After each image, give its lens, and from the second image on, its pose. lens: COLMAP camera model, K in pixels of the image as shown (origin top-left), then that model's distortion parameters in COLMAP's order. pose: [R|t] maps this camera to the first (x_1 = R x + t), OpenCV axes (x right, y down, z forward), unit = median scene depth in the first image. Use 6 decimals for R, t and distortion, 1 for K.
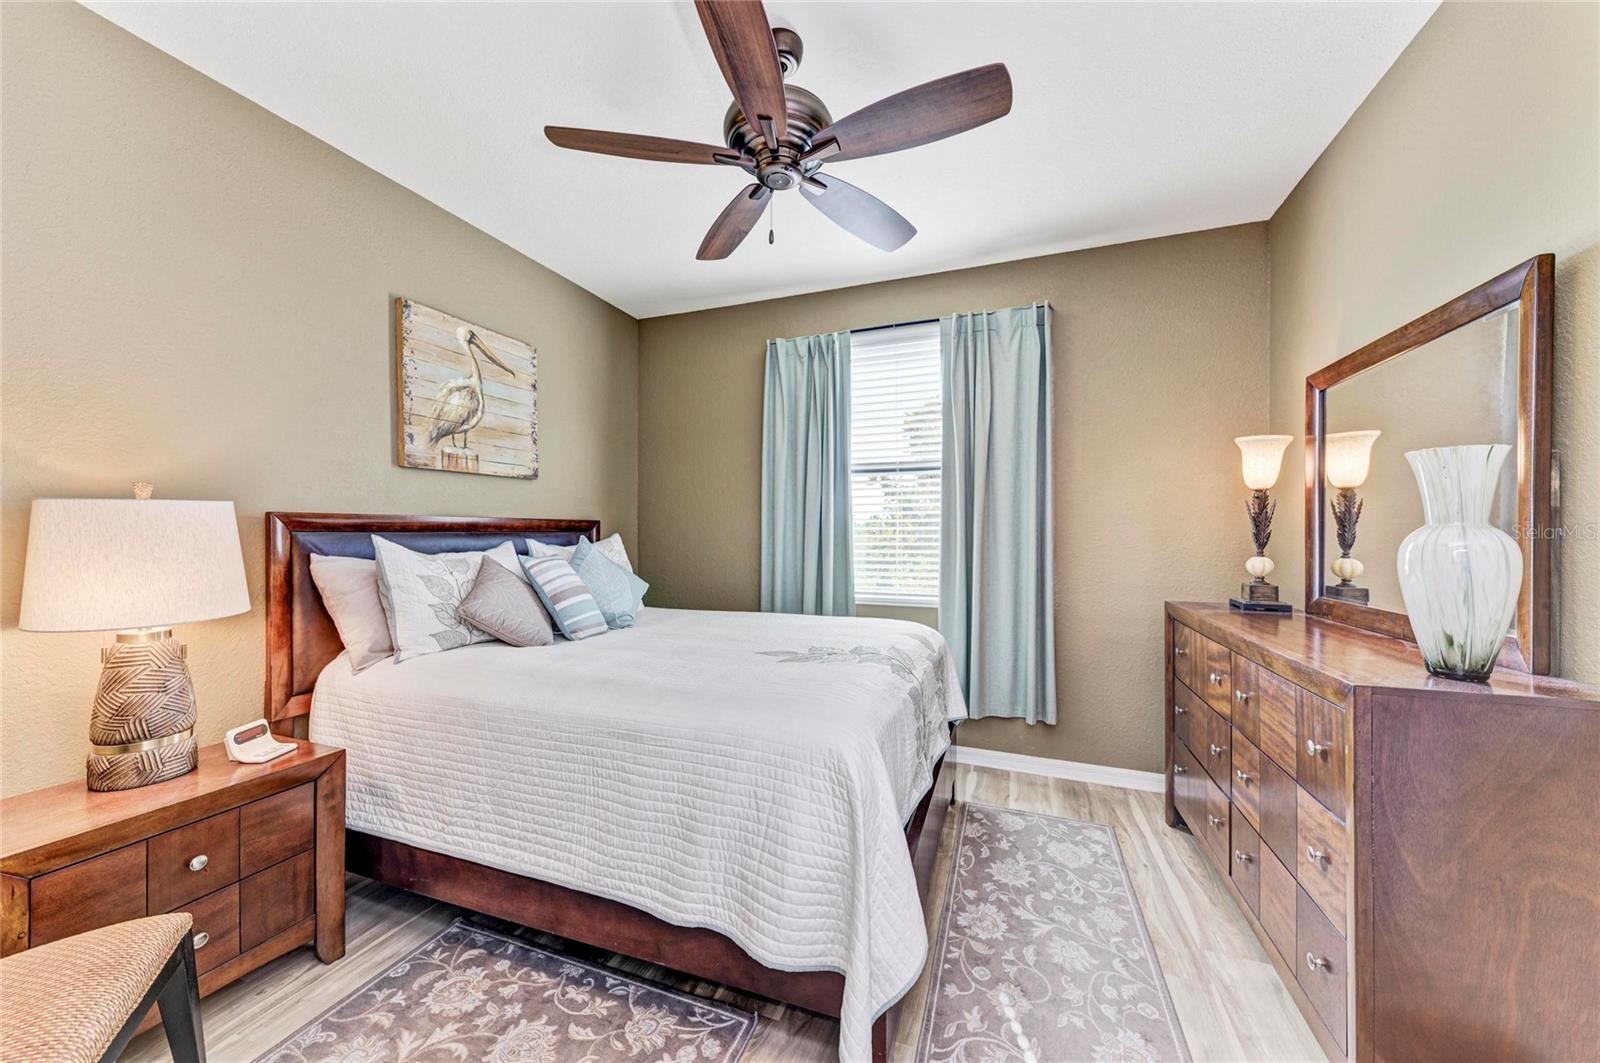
lens RADIAL K [[576.7, 0, 790.9], [0, 576.7, 528.3], [0, 0, 1]] dist [0.001042, -0.000143]
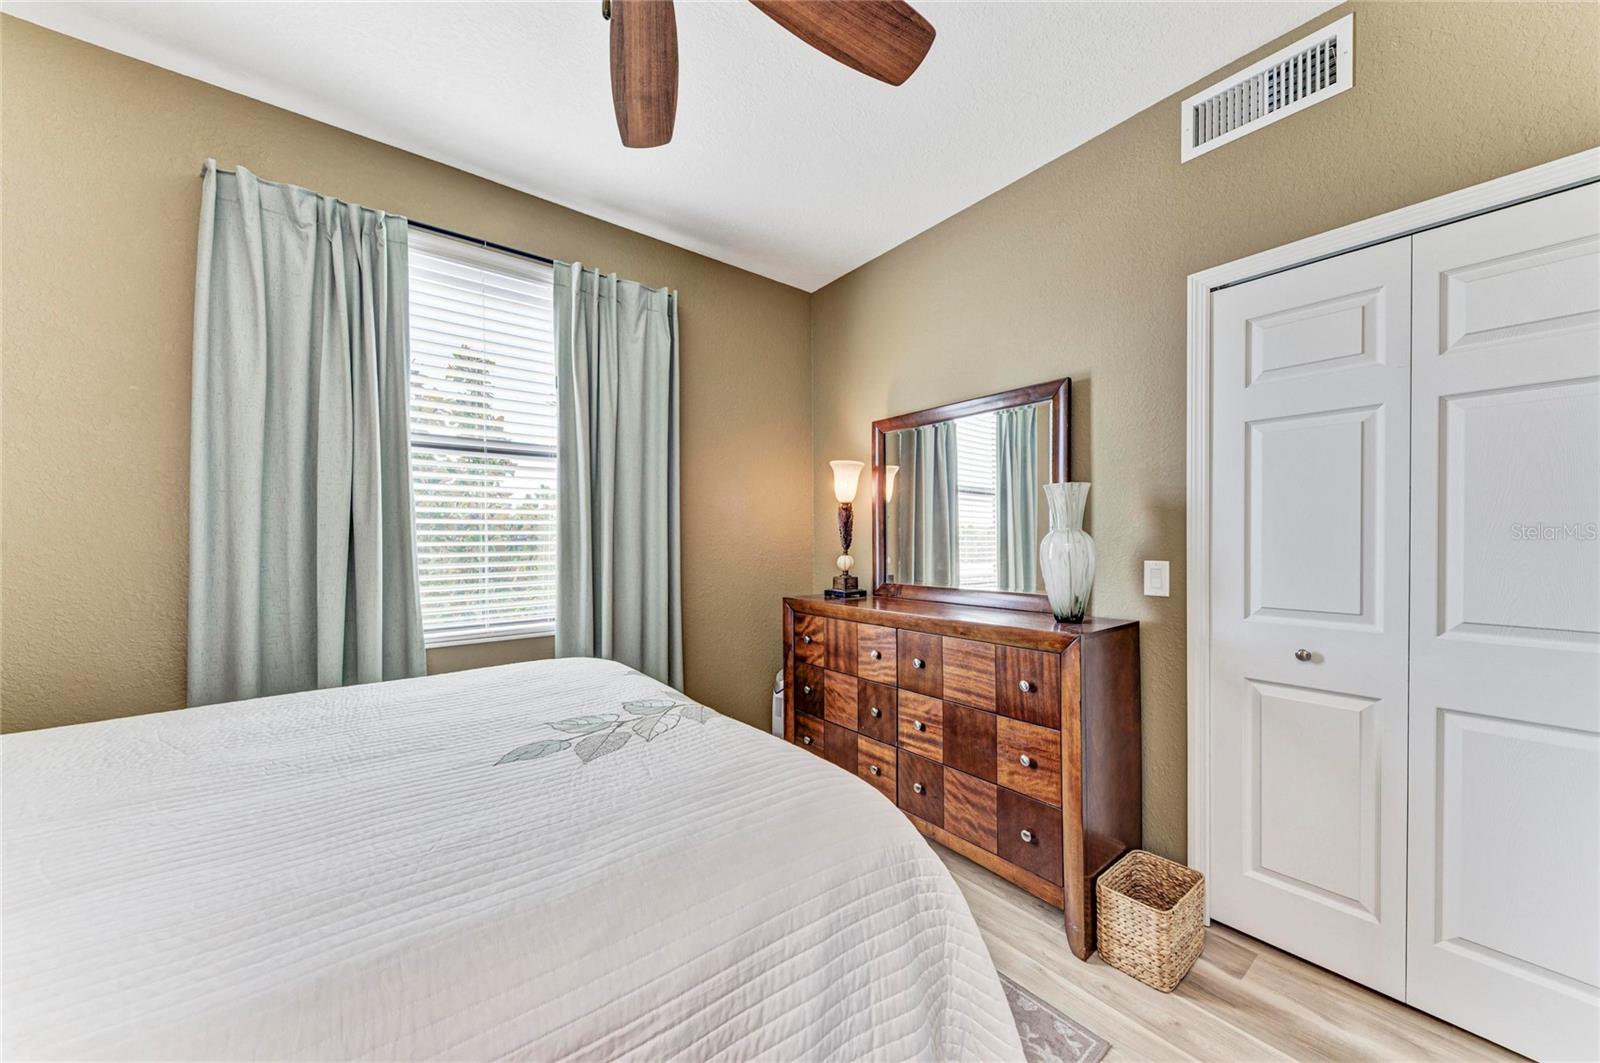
lens RADIAL K [[576.7, 0, 797.7], [0, 576.7, 539.2], [0, 0, 1]] dist [0.001042, -0.000143]
pose [[0.480080, -0.006008, 0.877204, -0.291906], [0.005940, 0.999976, 0.003598, 0.006982], [-0.877205, 0.003483, 0.480104, 0.385034]]
